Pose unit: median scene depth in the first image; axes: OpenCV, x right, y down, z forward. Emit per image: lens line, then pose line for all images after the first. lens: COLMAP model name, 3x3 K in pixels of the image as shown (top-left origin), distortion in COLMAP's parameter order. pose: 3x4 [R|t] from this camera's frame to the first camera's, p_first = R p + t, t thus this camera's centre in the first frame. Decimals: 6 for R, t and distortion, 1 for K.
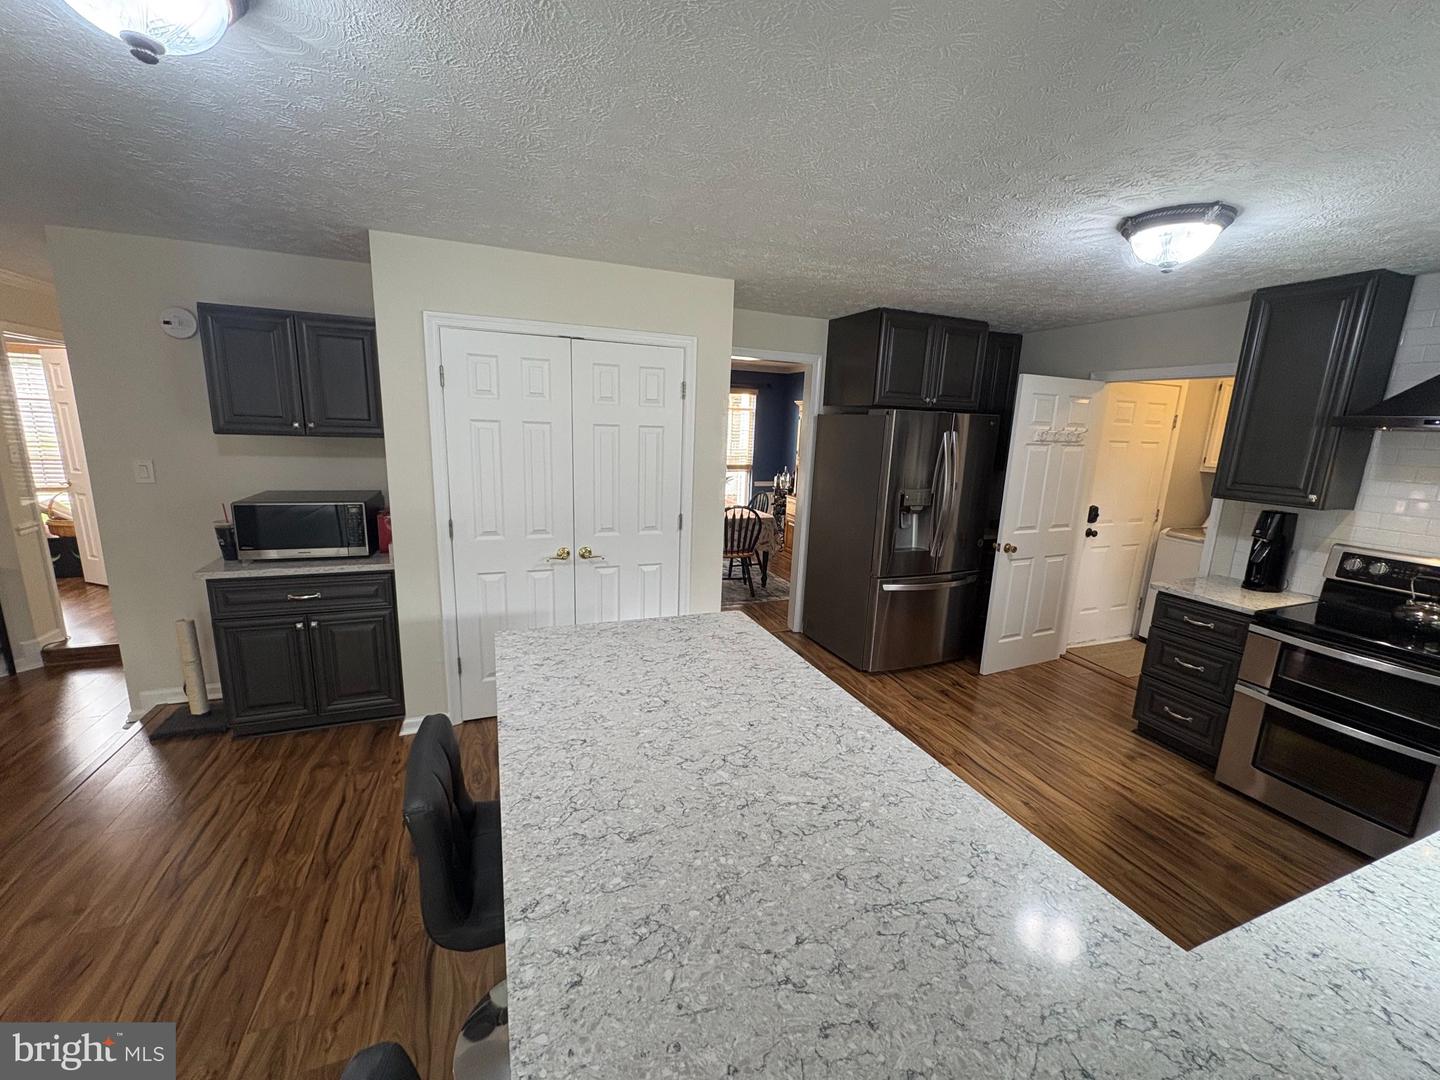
lens RADIAL K [[569.2, 0, 720.0], [0, 569.2, 540.0], [0, 0, 1]] dist [-0.001172, -0.000848]
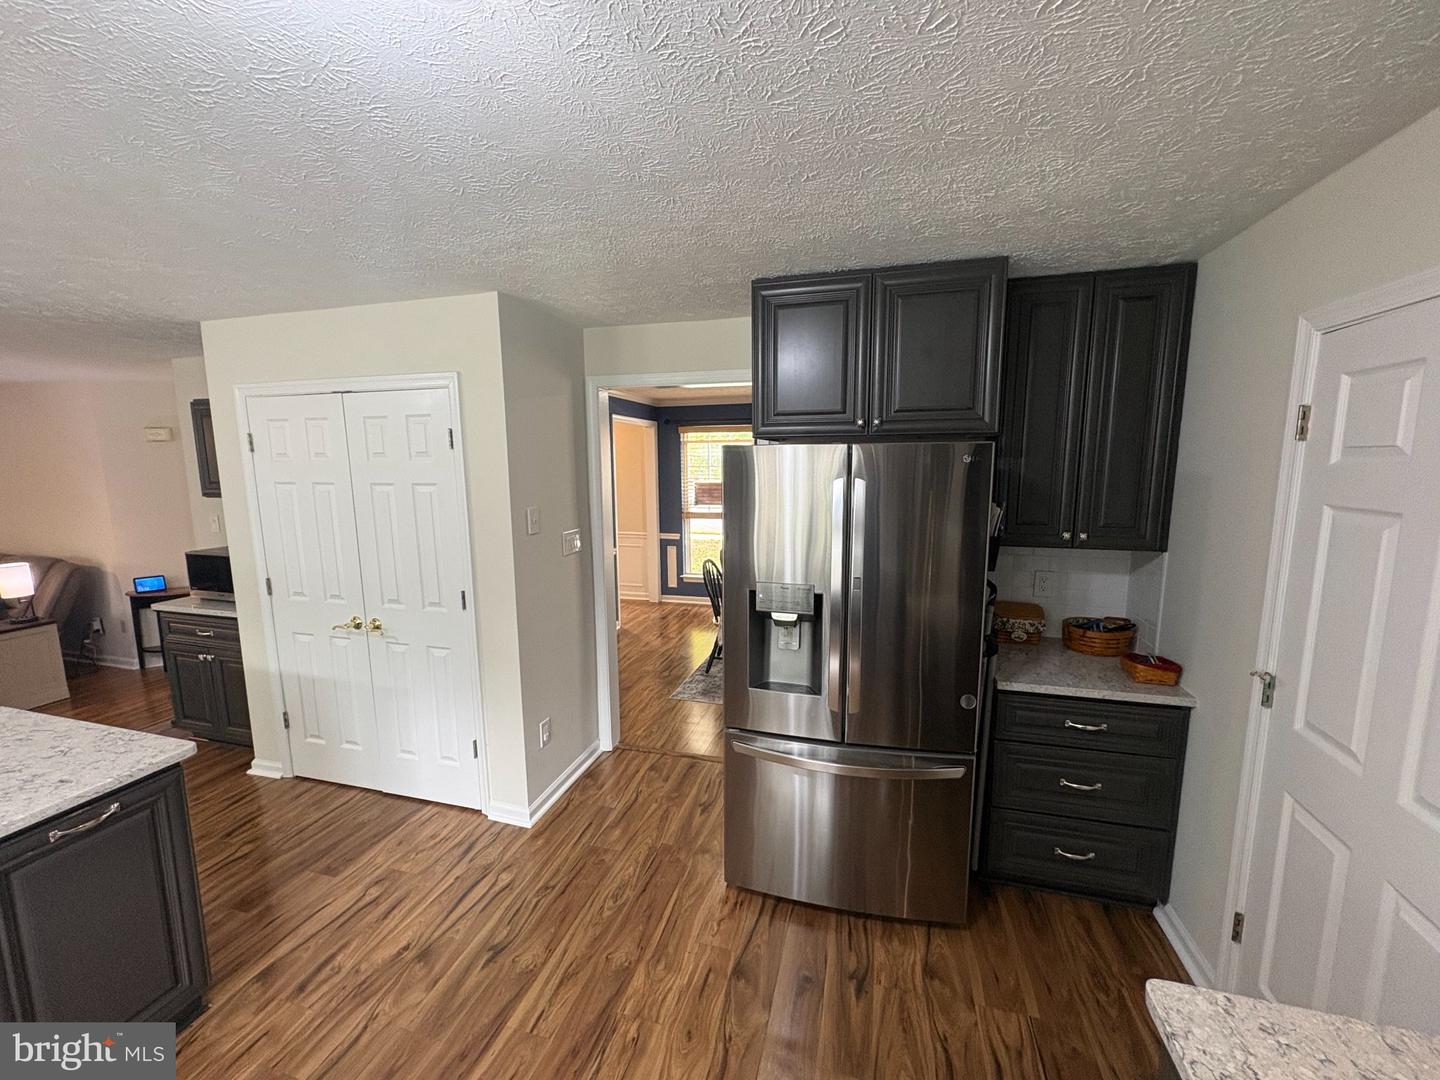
lens RADIAL K [[574.3, 0, 720.0], [0, 574.3, 540.0], [0, 0, 1]] dist [0.002514, 0.000373]
pose [[0.793609, 0.041889, -0.606985, 0.876642], [-0.088160, 0.995016, -0.046598, -0.137095], [0.602007, 0.090493, 0.793346, 0.705800]]
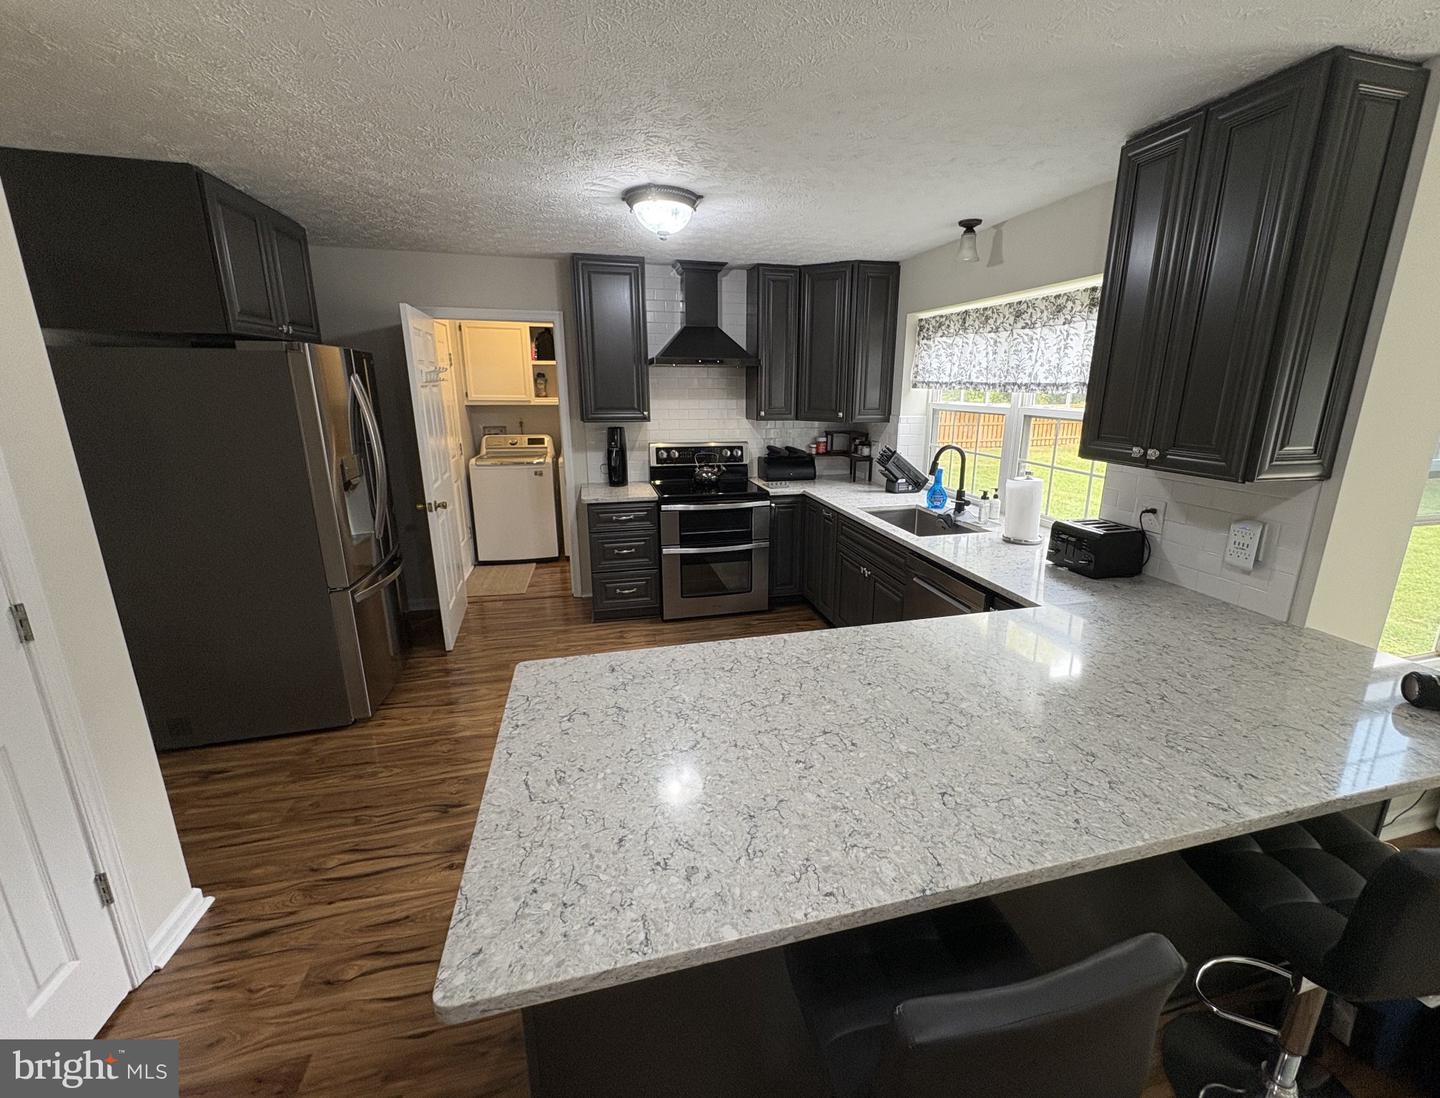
lens RADIAL K [[595.4, 0, 747.2], [0, 595.4, 534.2], [0, 0, 1]] dist [0.002255, 0.000304]
pose [[0.124164, -0.280290, 0.951851, -0.475574], [0.197893, 0.946998, 0.253047, -0.118856], [-0.972328, 0.156945, 0.173050, 0.538974]]
